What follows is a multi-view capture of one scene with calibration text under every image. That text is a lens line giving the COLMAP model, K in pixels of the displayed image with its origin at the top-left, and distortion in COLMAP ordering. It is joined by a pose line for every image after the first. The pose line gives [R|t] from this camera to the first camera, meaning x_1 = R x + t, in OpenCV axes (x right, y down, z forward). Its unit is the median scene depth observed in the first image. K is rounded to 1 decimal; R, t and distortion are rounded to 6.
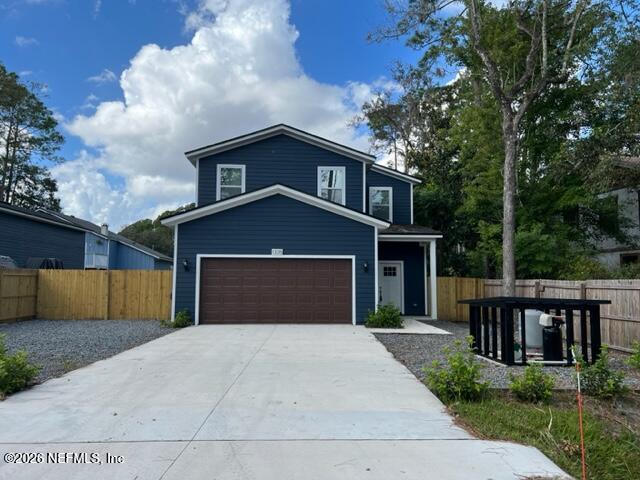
lens RADIAL K [[482.1, 0, 320.6], [0, 482.1, 237.0], [0, 0, 1]] dist [-0.034333, -0.001841]
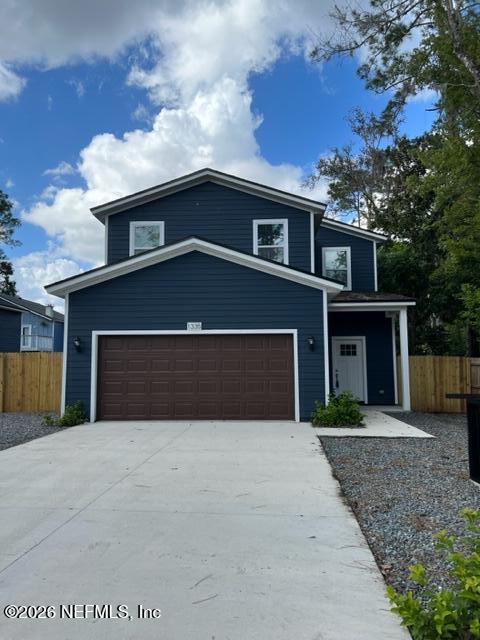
lens RADIAL K [[482.1, 0, 239.1], [0, 482.1, 320.5], [0, 0, 1]] dist [-0.034333, -0.001841]
pose [[0.995010, -0.019715, -0.097807, 0.045318], [0.020387, 0.999775, 0.005874, 0.015502], [0.097669, -0.007838, 0.995188, 0.201974]]
